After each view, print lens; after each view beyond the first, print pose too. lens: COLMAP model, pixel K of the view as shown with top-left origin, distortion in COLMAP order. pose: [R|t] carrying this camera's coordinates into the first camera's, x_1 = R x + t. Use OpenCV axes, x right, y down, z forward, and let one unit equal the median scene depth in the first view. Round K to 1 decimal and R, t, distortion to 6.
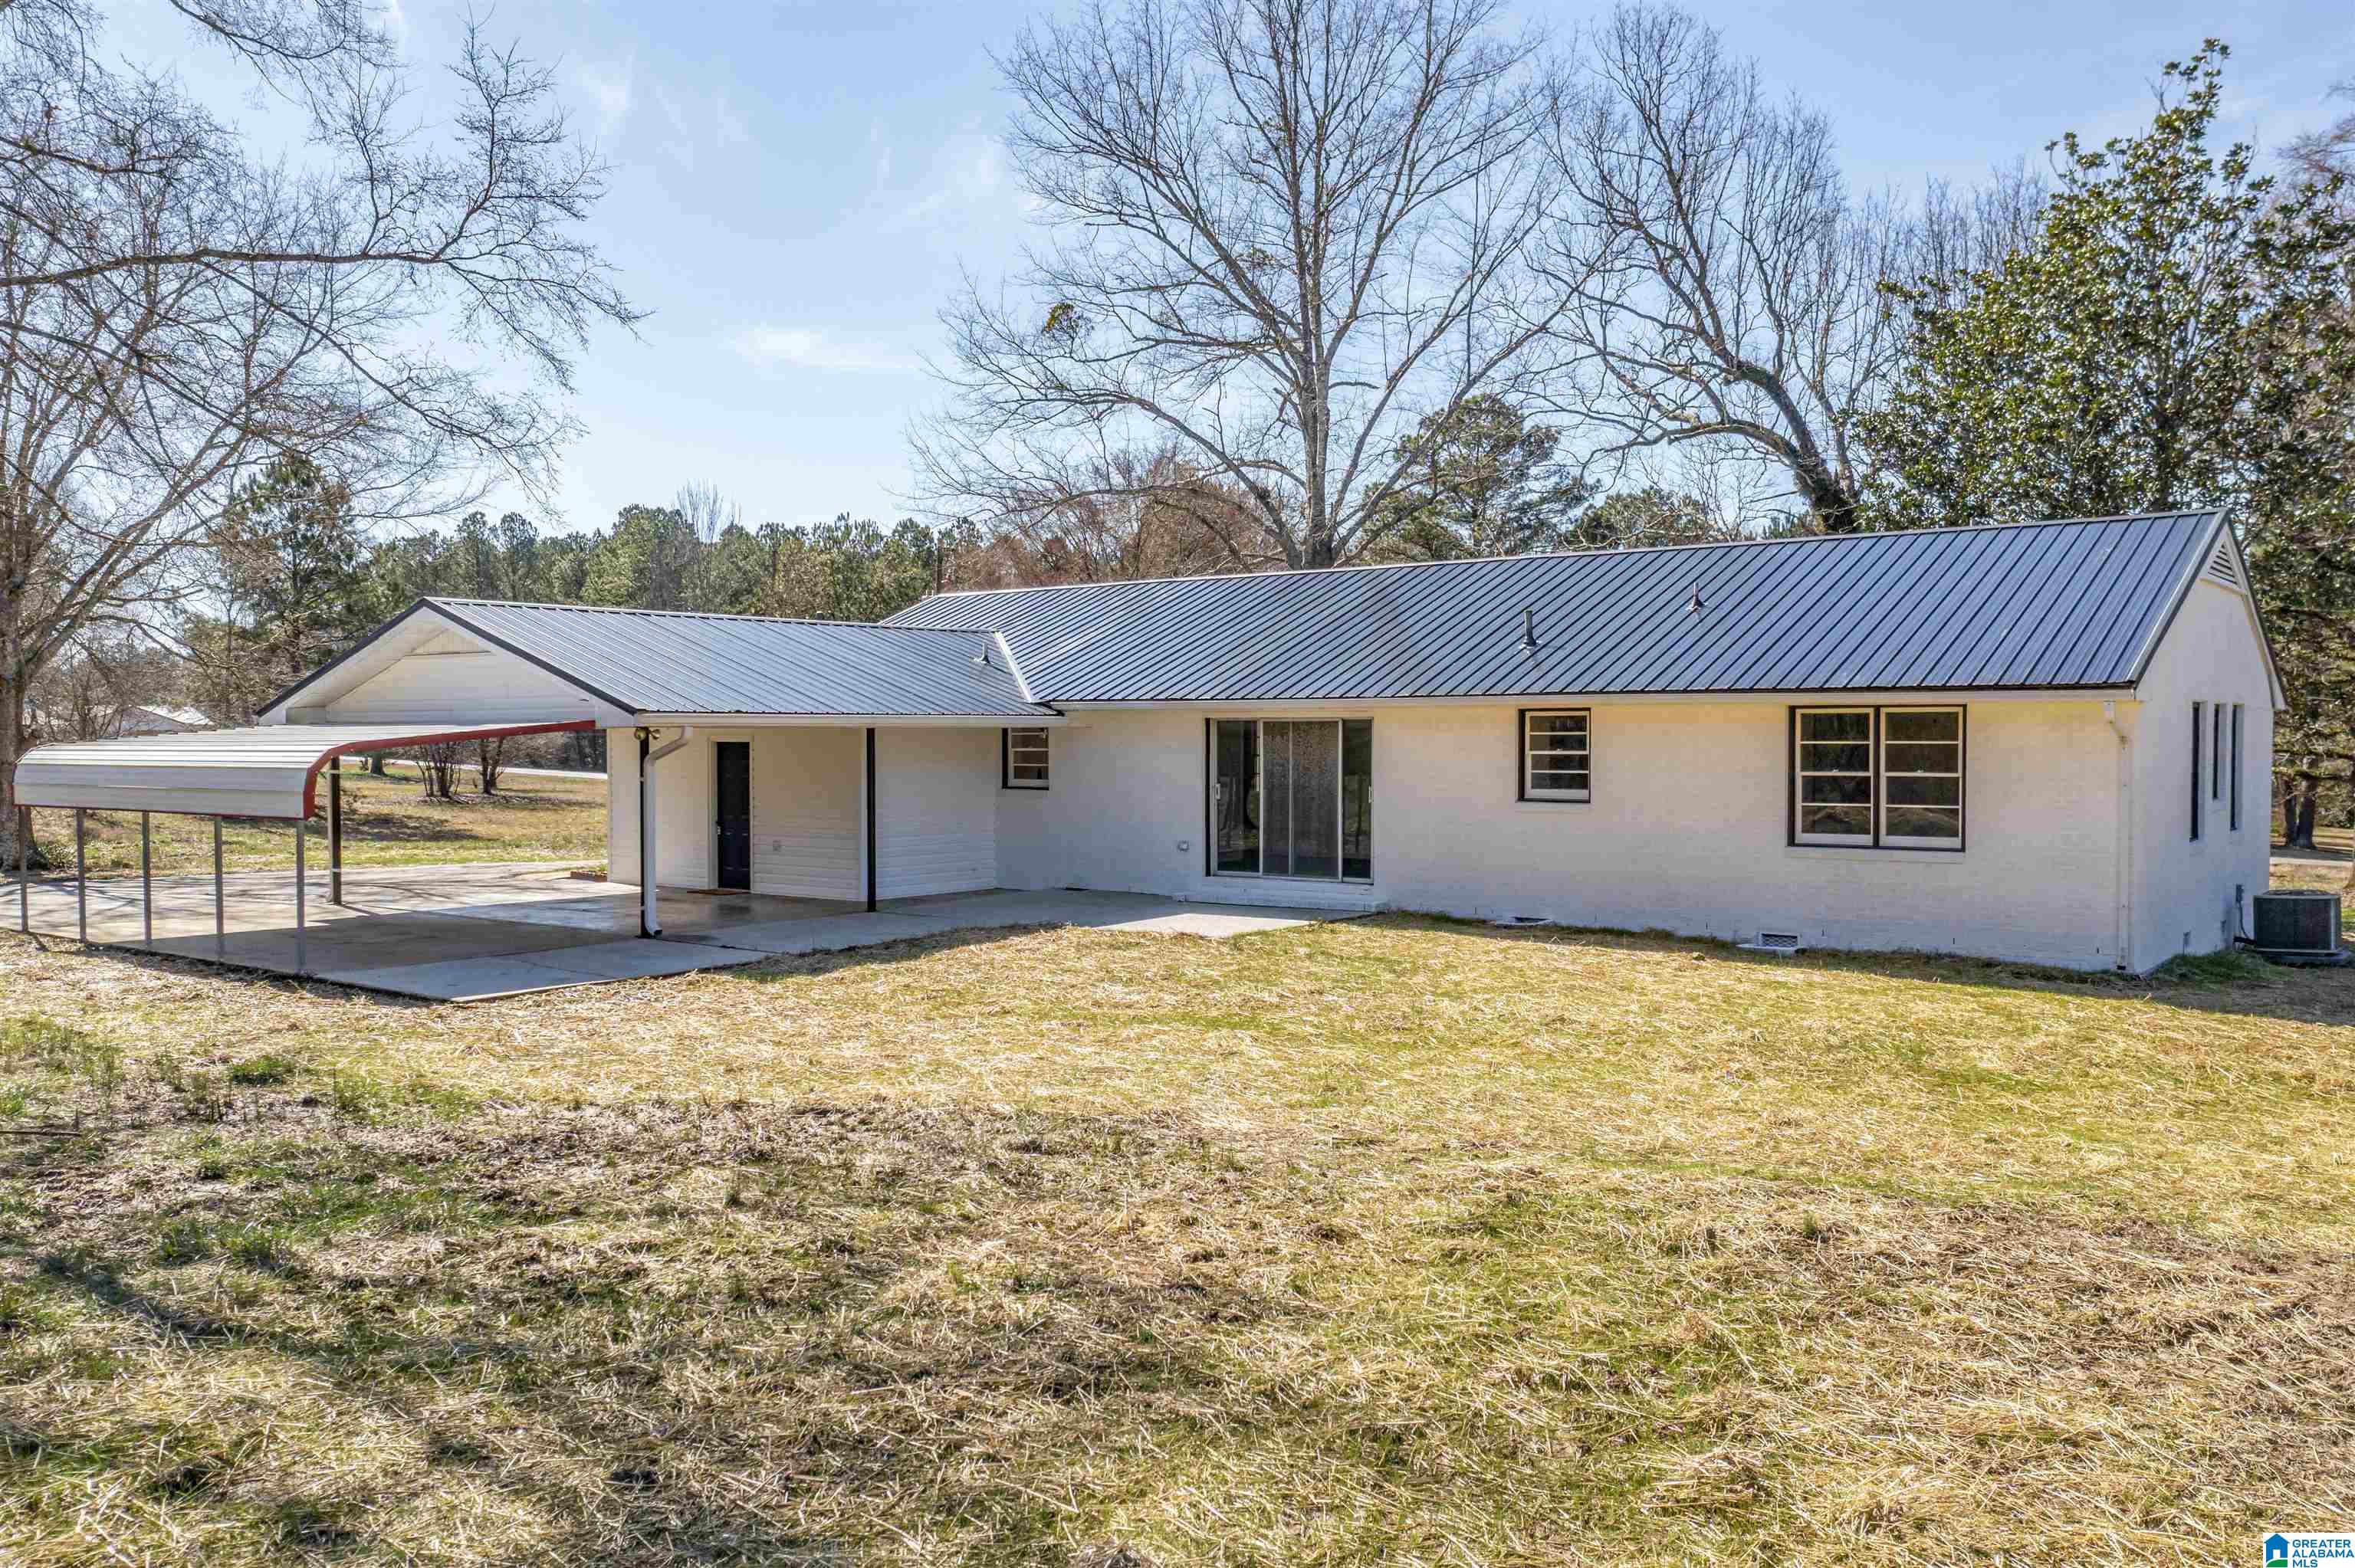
lens RADIAL K [[1867.4, 0, 1163.2], [0, 1867.4, 690.9], [0, 0, 1]] dist [-0.008855, -0.003002]
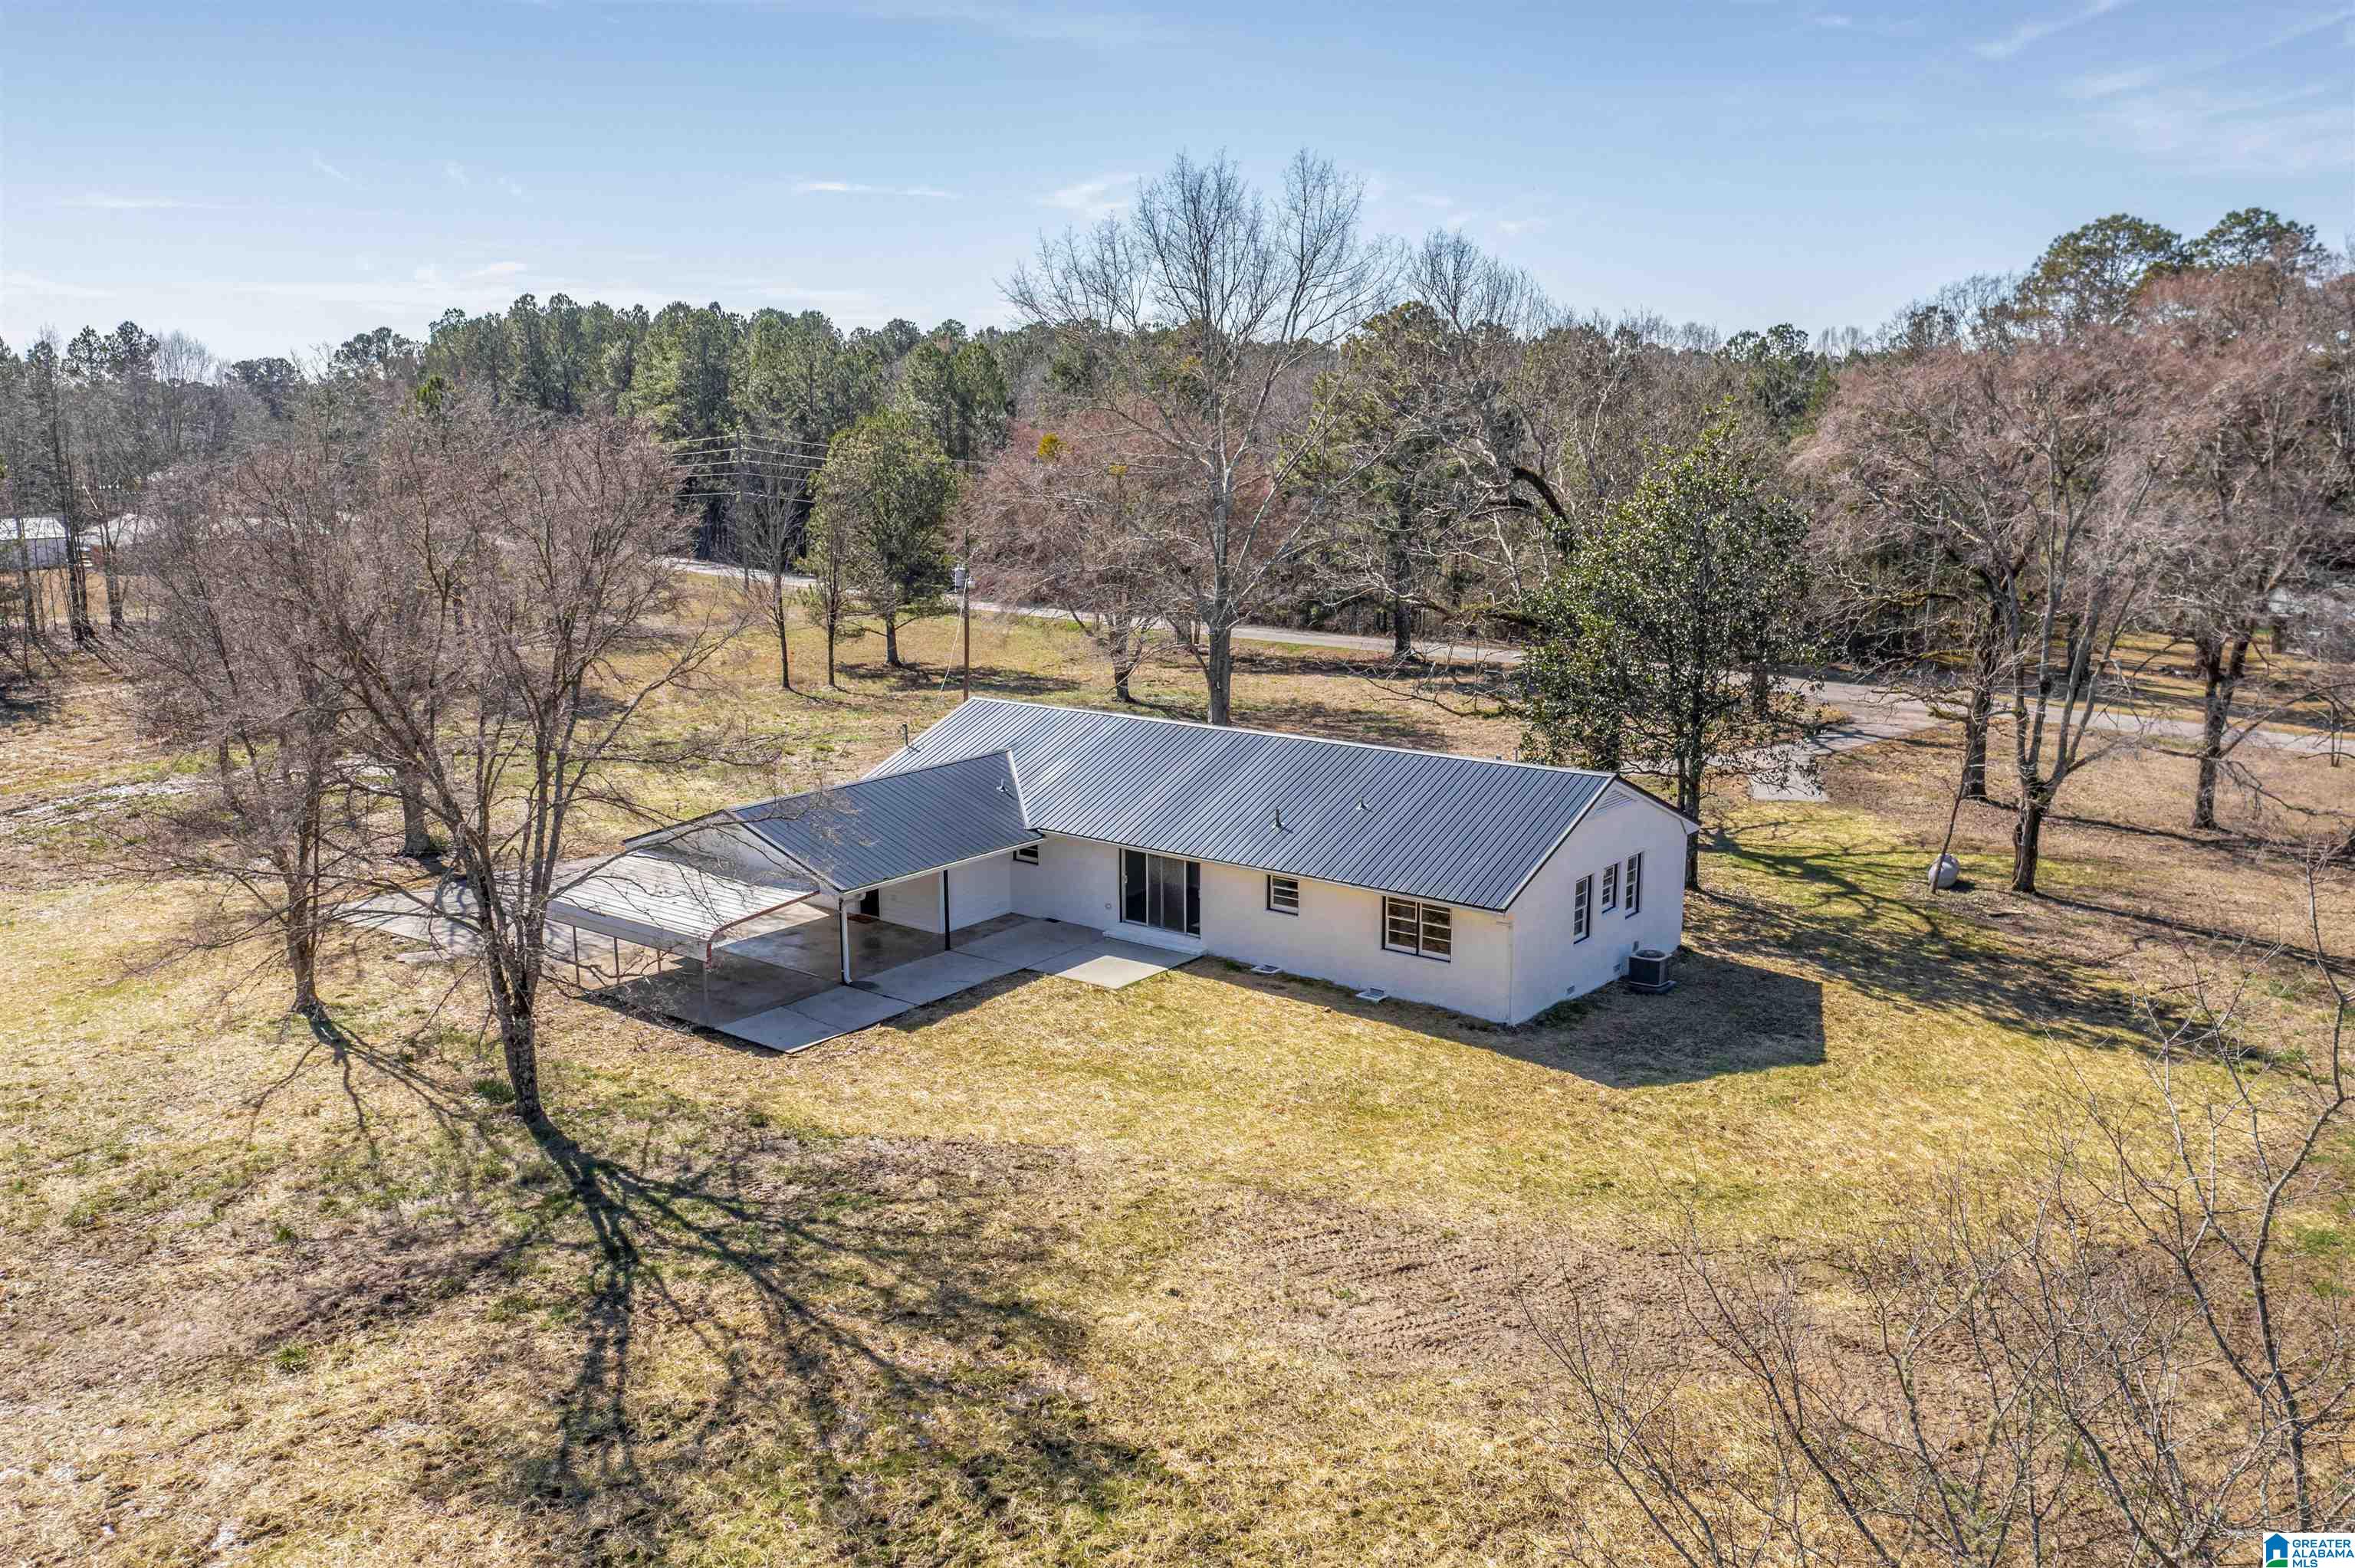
lens RADIAL K [[1867.4, 0, 1159.8], [0, 1867.4, 701.7], [0, 0, 1]] dist [-0.008855, -0.003002]
pose [[0.999931, -0.001435, -0.011691, 0.107315], [0.003465, 0.984474, 0.175498, -0.569204], [0.011258, -0.175526, 0.984410, -1.049336]]
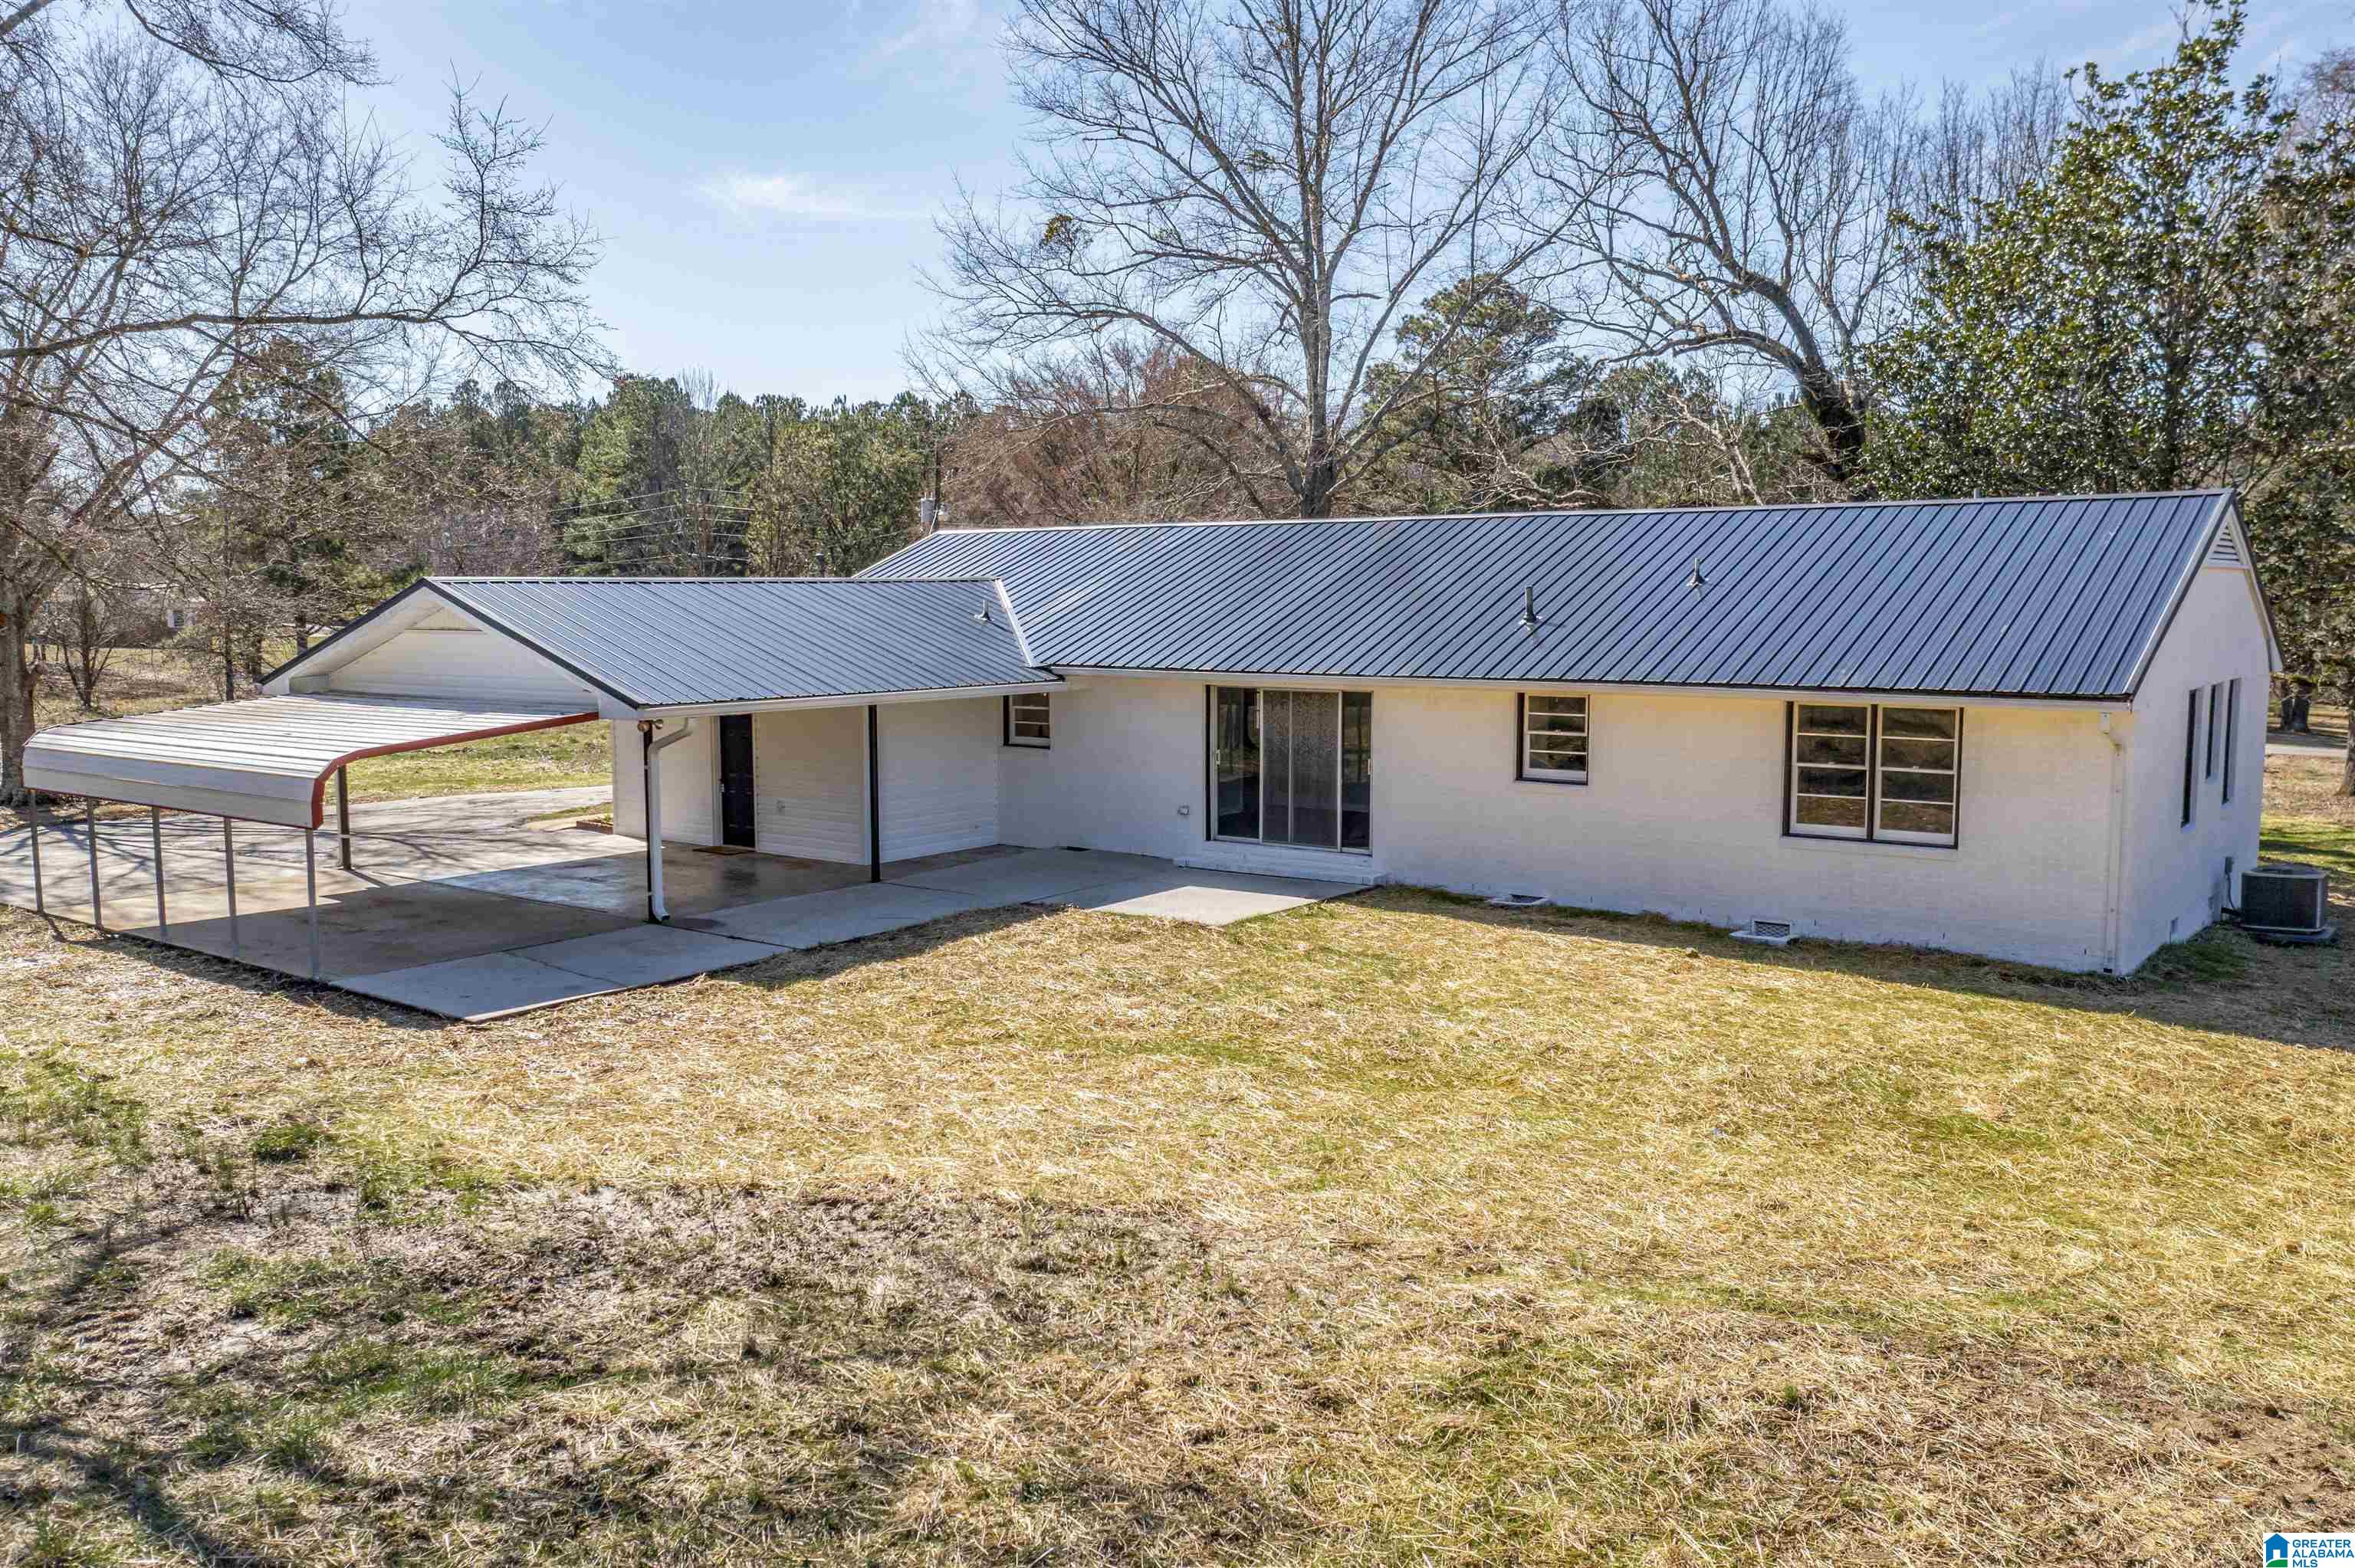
lens RADIAL K [[1867.4, 0, 1162.1], [0, 1867.4, 690.0], [0, 0, 1]] dist [-0.008855, -0.003002]
pose [[0.999999, -0.001160, -0.000476, -0.000455], [0.001193, 0.997041, 0.076857, -0.073598], [0.000386, -0.076857, 0.997042, -0.000614]]
